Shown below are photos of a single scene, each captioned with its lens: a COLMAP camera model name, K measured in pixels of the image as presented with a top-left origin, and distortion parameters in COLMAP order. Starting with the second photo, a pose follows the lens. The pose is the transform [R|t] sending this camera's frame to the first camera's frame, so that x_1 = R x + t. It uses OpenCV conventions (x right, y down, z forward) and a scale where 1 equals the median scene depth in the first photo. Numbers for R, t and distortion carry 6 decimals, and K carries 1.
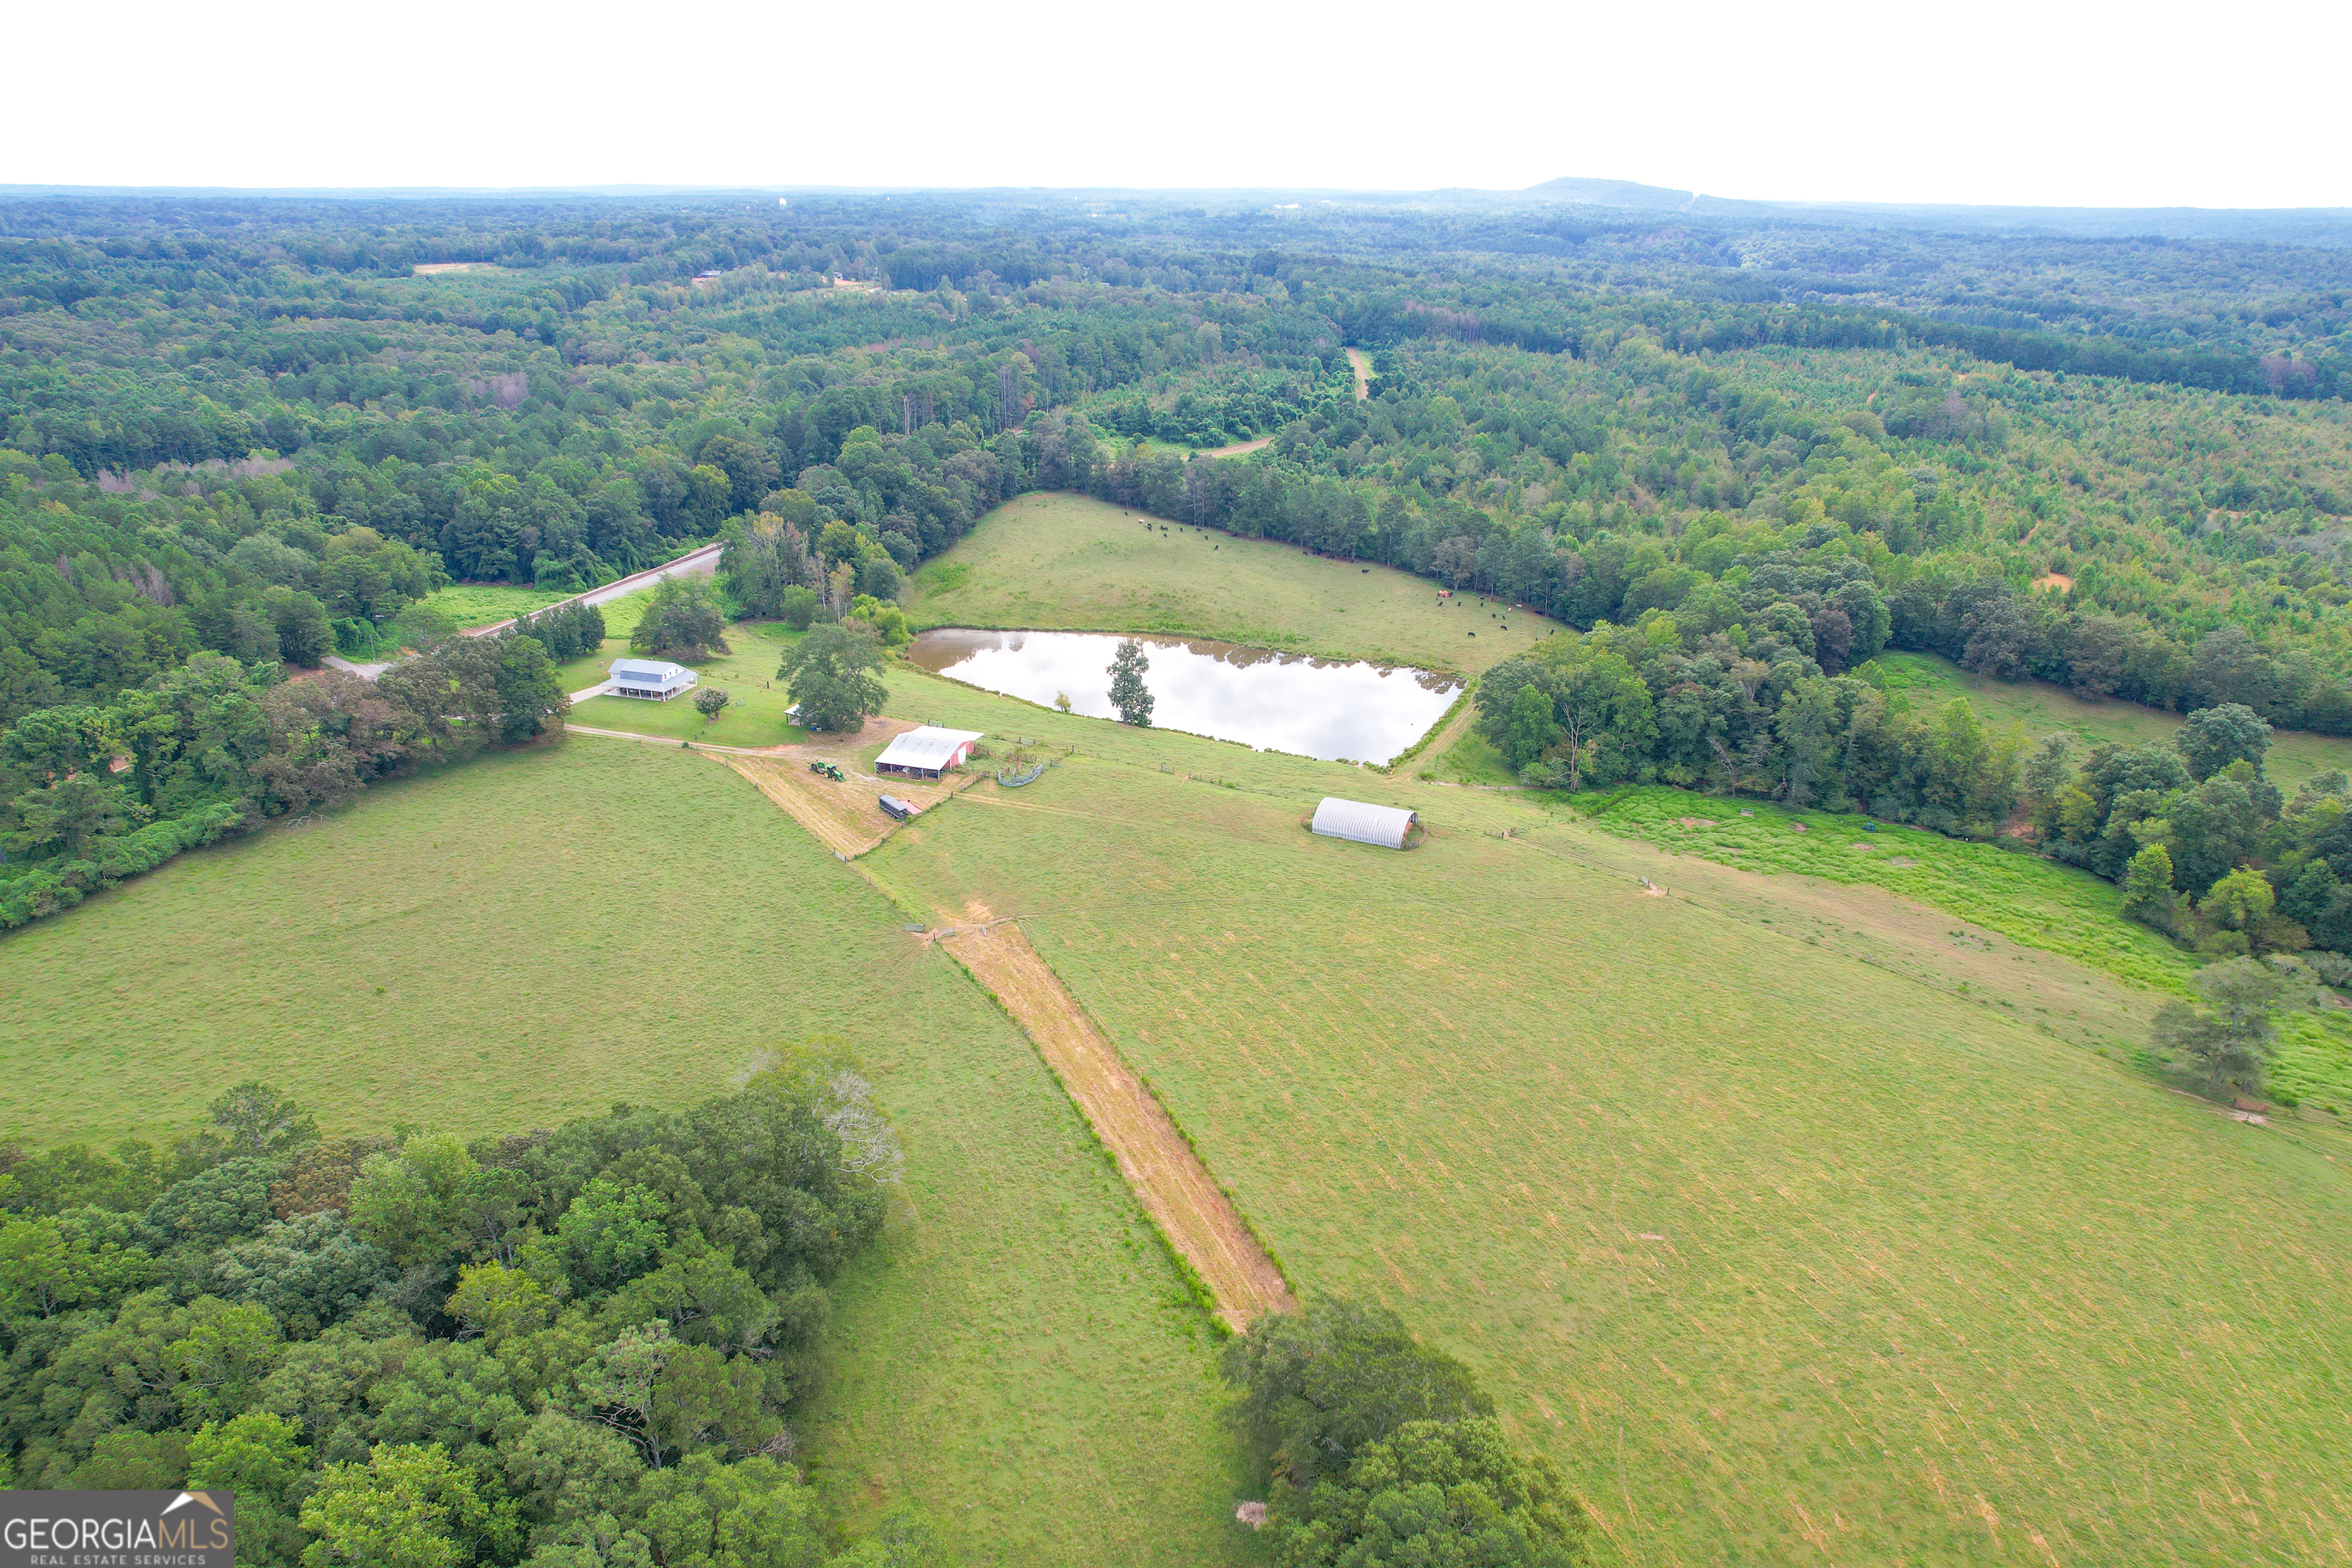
lens RADIAL K [[1518.4, 0, 1143.3], [0, 1518.4, 779.8], [0, 0, 1]] dist [-0.113853, 0.108145]
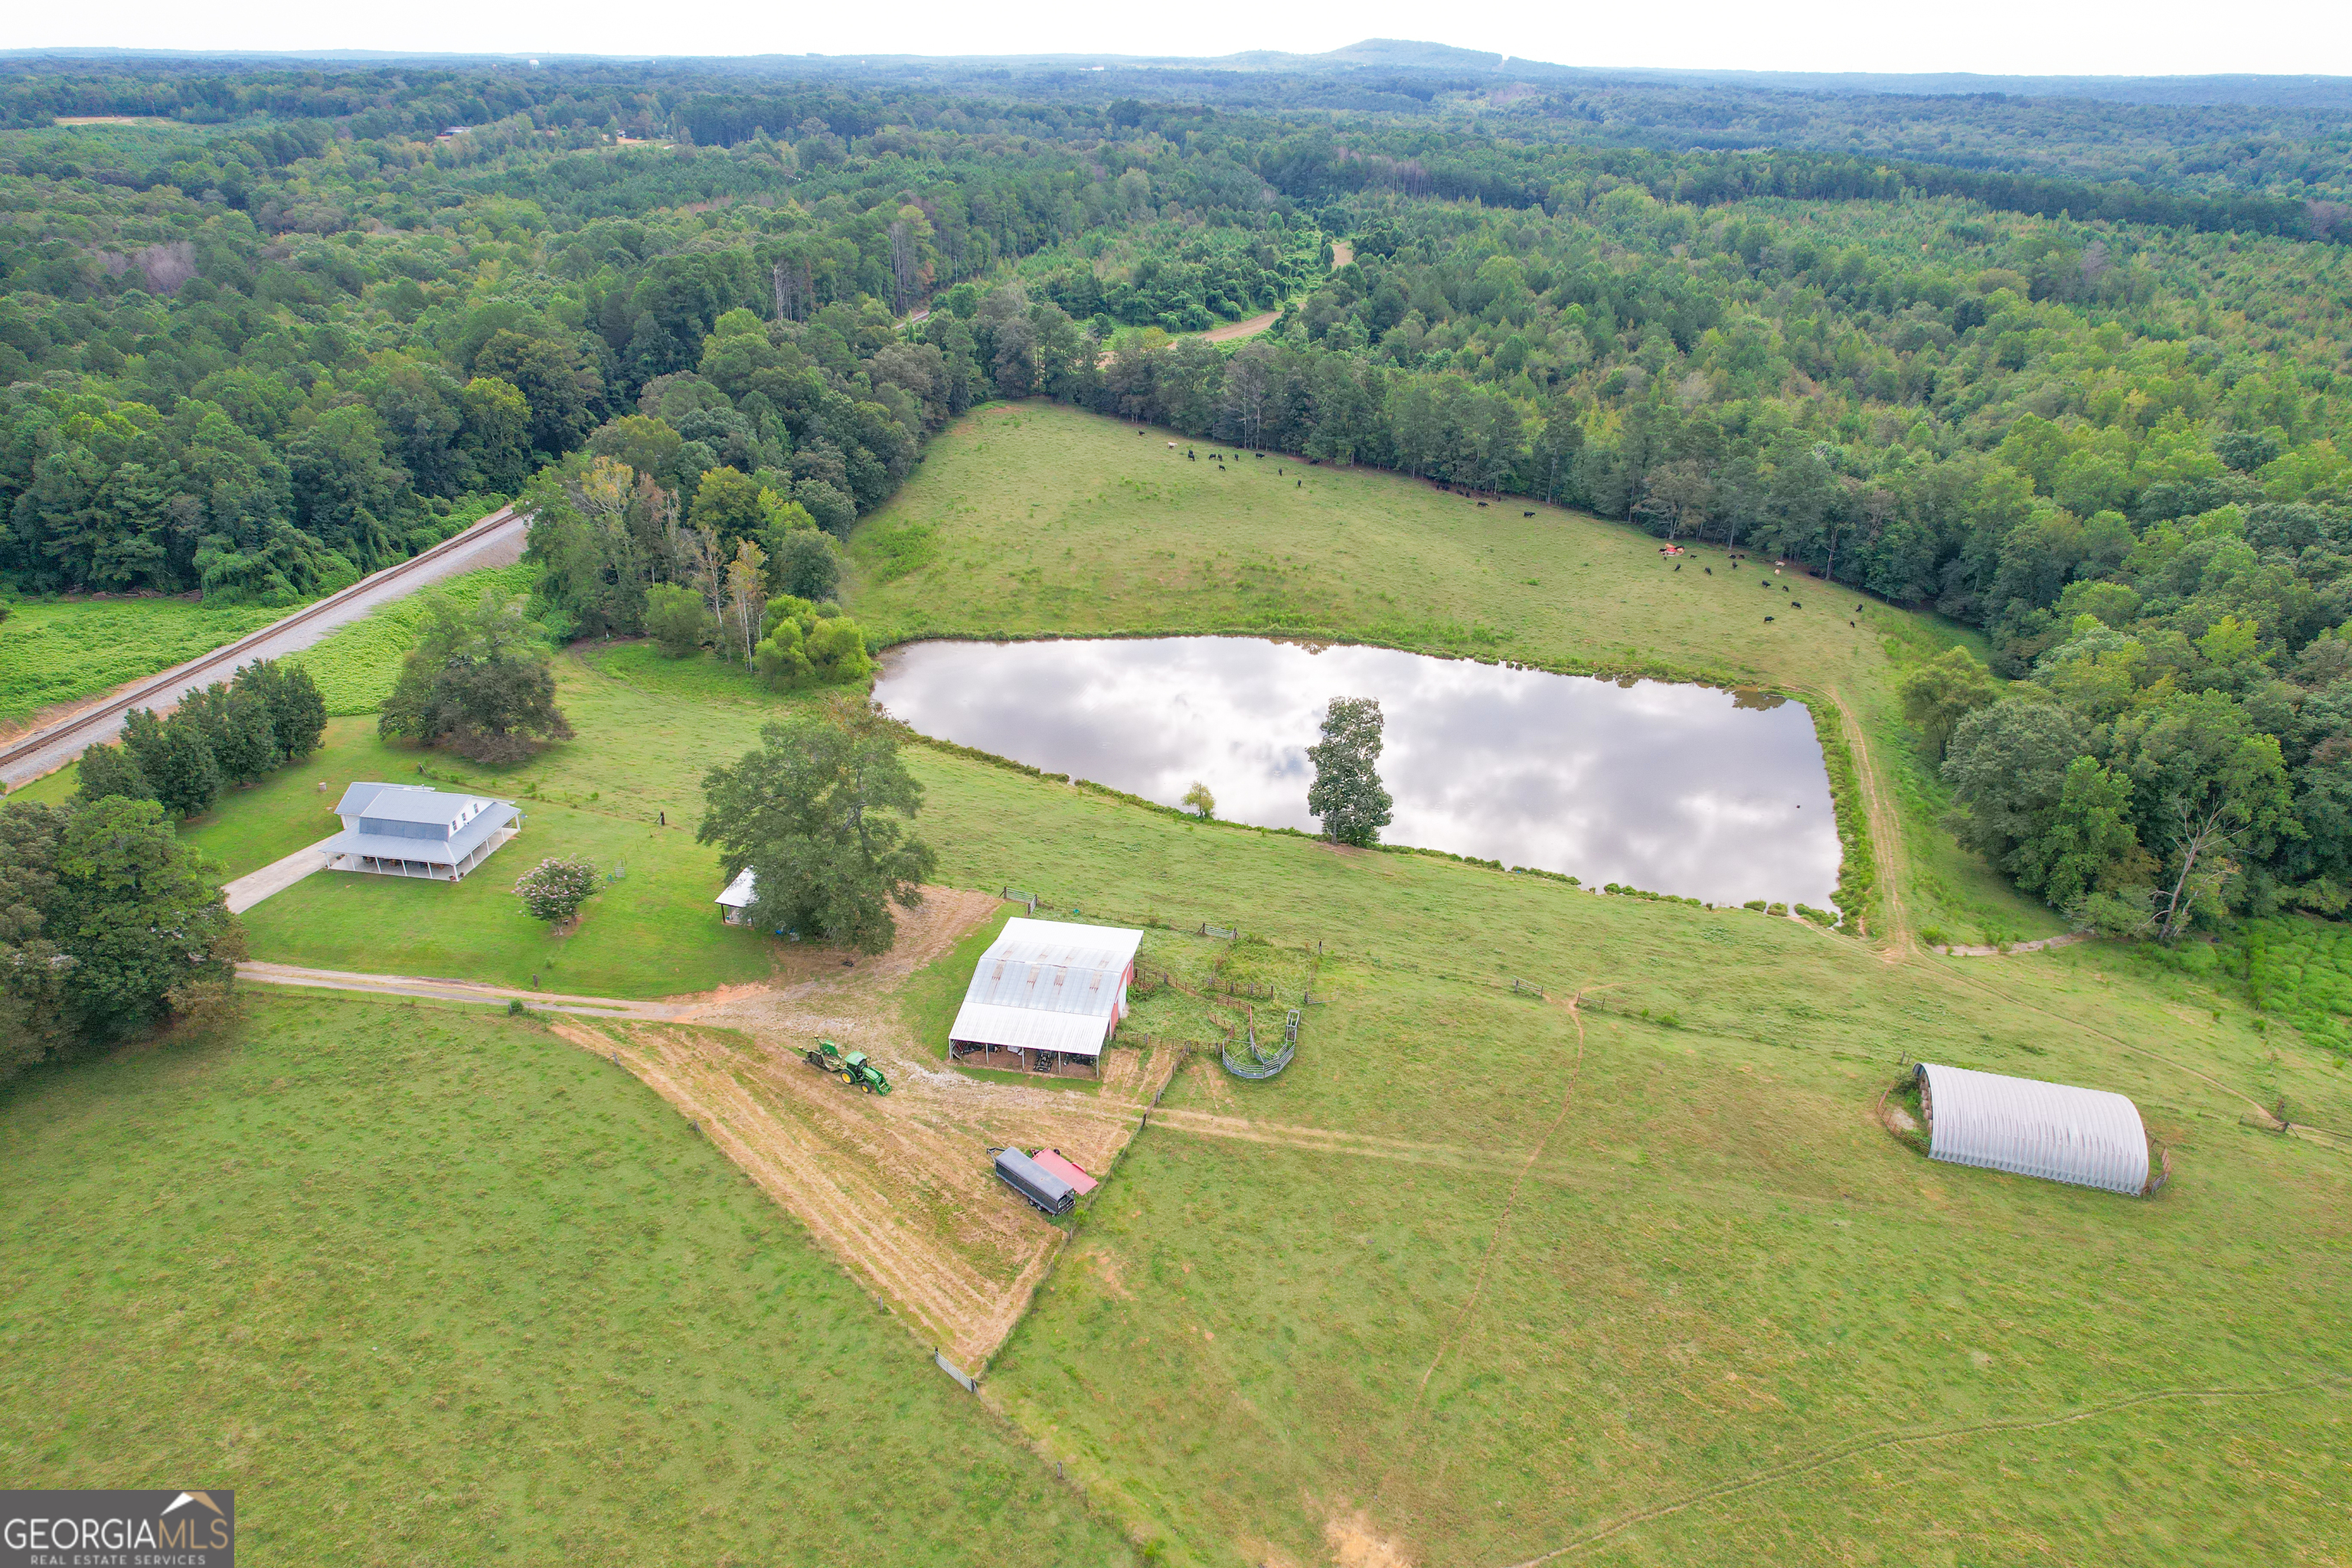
lens RADIAL K [[1518.4, 0, 1143.3], [0, 1518.4, 779.8], [0, 0, 1]] dist [-0.113853, 0.108145]
pose [[0.990455, -0.058291, 0.124906, -0.106715], [0.048991, 0.995882, 0.076276, -0.076242], [-0.128838, -0.069429, 0.989232, 0.337220]]
